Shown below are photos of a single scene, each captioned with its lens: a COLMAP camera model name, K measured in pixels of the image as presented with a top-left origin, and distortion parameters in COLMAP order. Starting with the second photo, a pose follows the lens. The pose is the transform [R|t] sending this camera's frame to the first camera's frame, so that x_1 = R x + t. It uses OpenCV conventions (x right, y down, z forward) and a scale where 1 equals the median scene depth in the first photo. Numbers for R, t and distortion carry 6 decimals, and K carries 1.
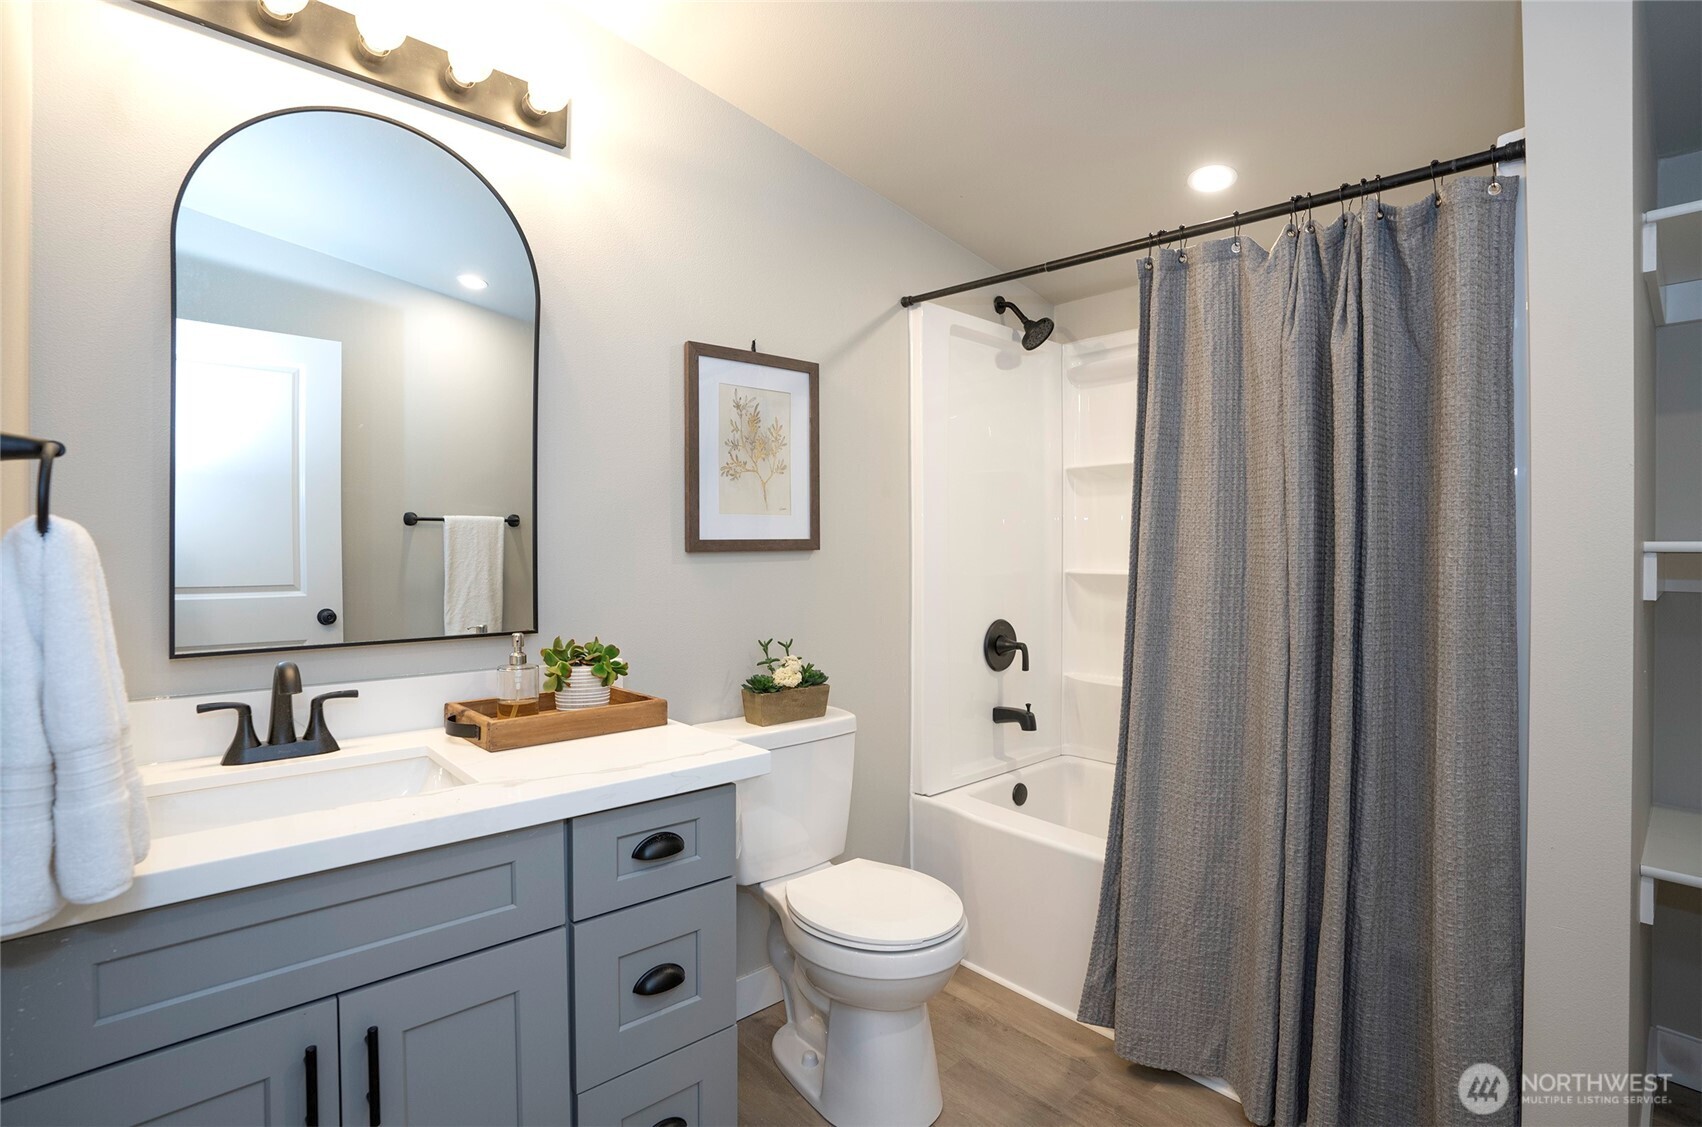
lens RADIAL K [[811.5, 0, 861.1], [0, 811.5, 546.5], [0, 0, 1]] dist [-0.053475, 0.029330]
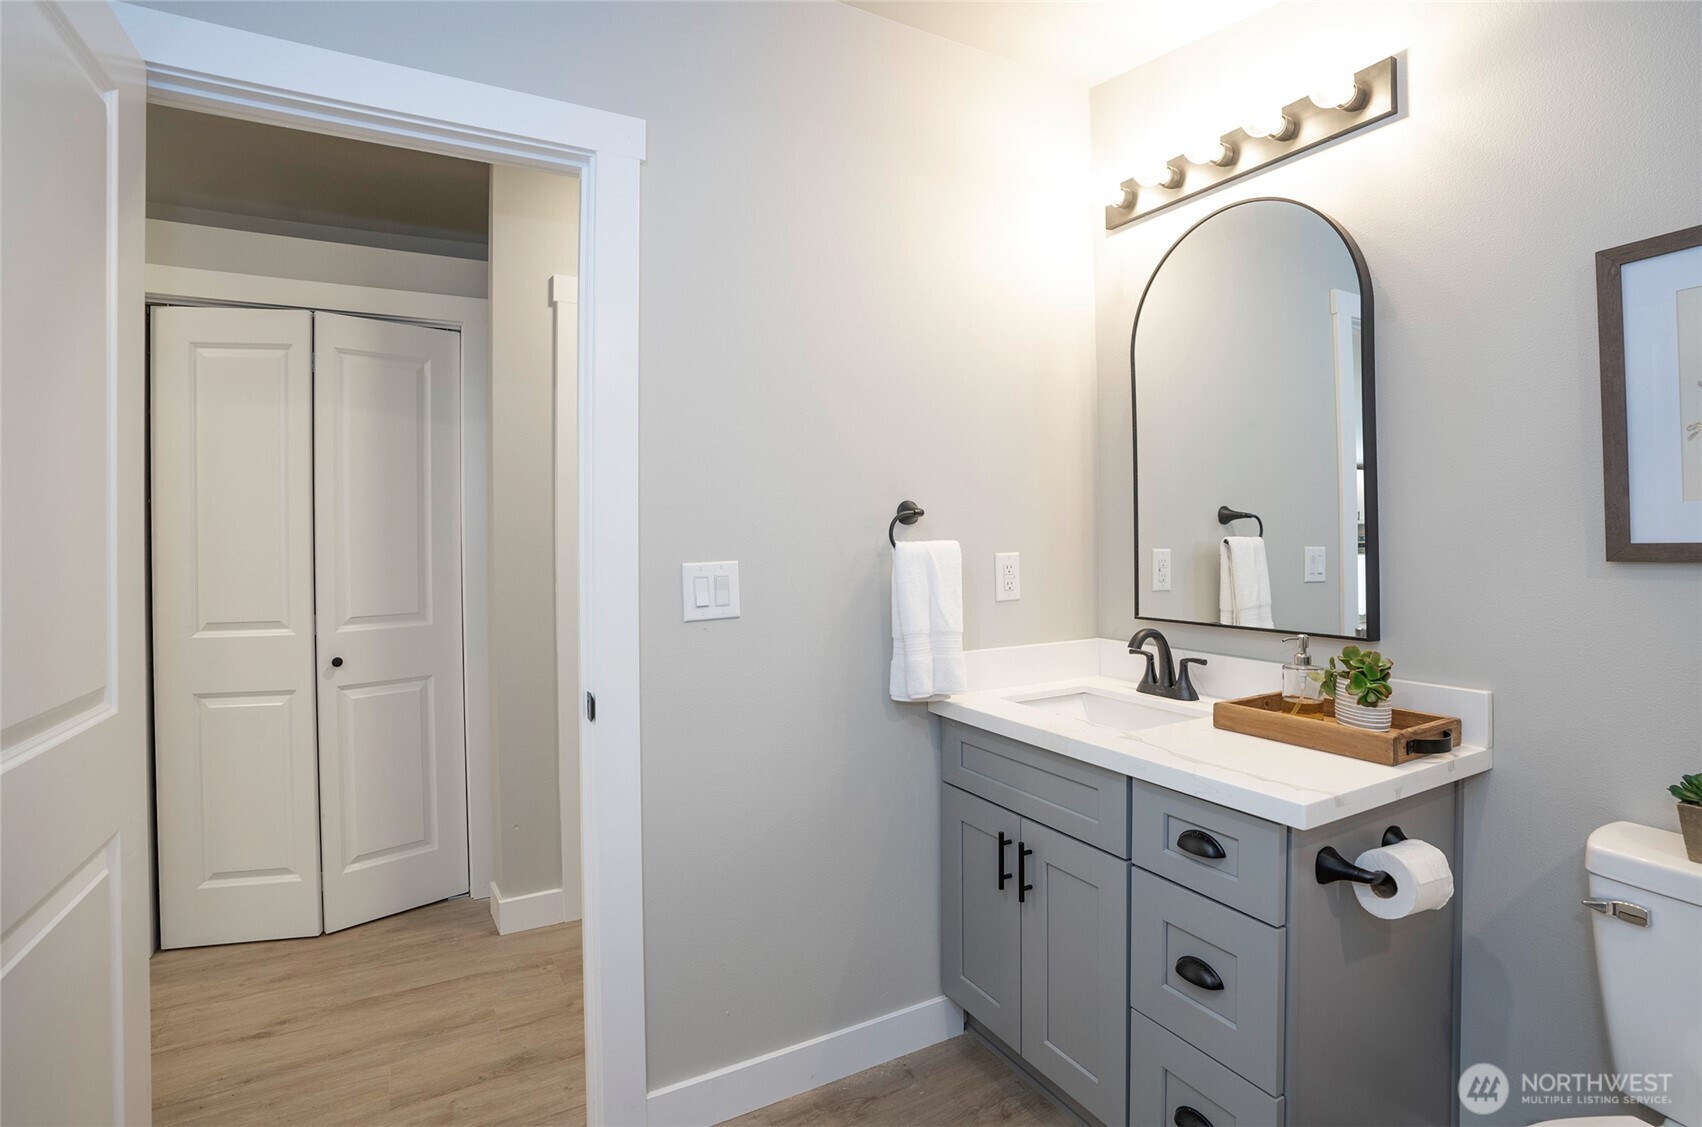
lens RADIAL K [[811.5, 0, 861.1], [0, 811.5, 546.5], [0, 0, 1]] dist [-0.053475, 0.029330]
pose [[-0.205443, 0.008998, -0.978628, 0.748310], [0.007438, 0.999943, 0.007633, -0.019367], [0.978641, -0.005711, -0.205499, 0.694391]]
